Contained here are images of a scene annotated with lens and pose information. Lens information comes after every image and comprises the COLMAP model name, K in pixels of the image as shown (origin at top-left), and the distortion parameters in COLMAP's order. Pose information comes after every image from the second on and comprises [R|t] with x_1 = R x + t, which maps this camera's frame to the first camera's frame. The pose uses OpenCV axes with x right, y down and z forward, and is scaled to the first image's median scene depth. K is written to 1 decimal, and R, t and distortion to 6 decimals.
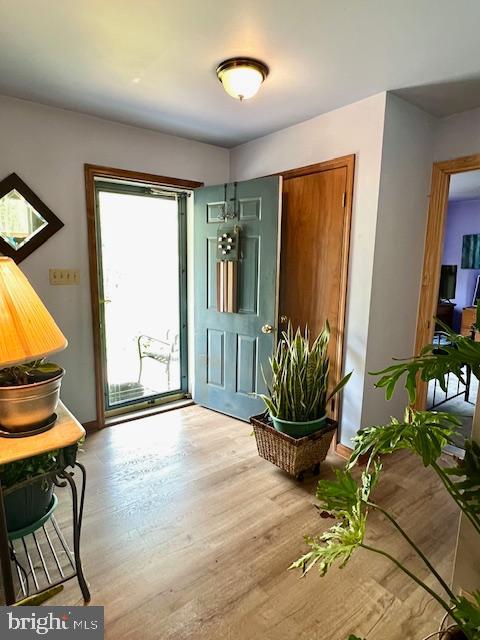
lens RADIAL K [[369.6, 0, 241.4], [0, 369.6, 323.8], [0, 0, 1]] dist [-0.000663, -0.000780]
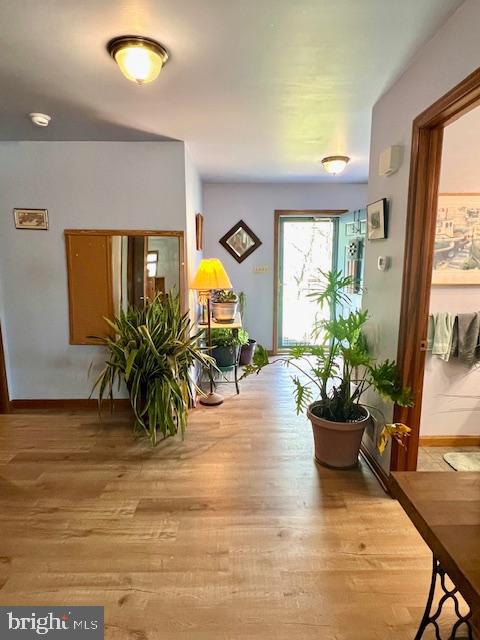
lens RADIAL K [[369.6, 0, 241.4], [0, 369.6, 323.8], [0, 0, 1]] dist [-0.000663, -0.000780]
pose [[0.800584, 0.084146, -0.593283, 0.576470], [-0.083854, 0.996081, 0.028122, 0.101196], [0.593325, 0.027235, 0.804503, -0.569517]]
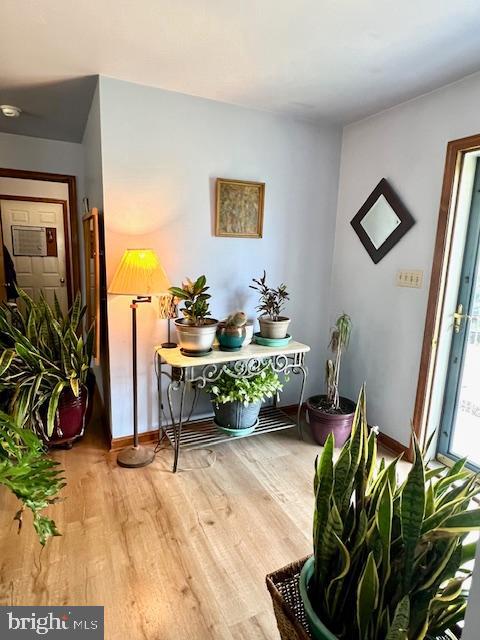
lens RADIAL K [[369.6, 0, 241.4], [0, 369.6, 323.8], [0, 0, 1]] dist [-0.000663, -0.000780]
pose [[-0.203501, 0.173812, -0.963523, 0.495021], [-0.191024, 0.958155, 0.213189, -0.131153], [0.960259, 0.227441, -0.161784, 0.750072]]
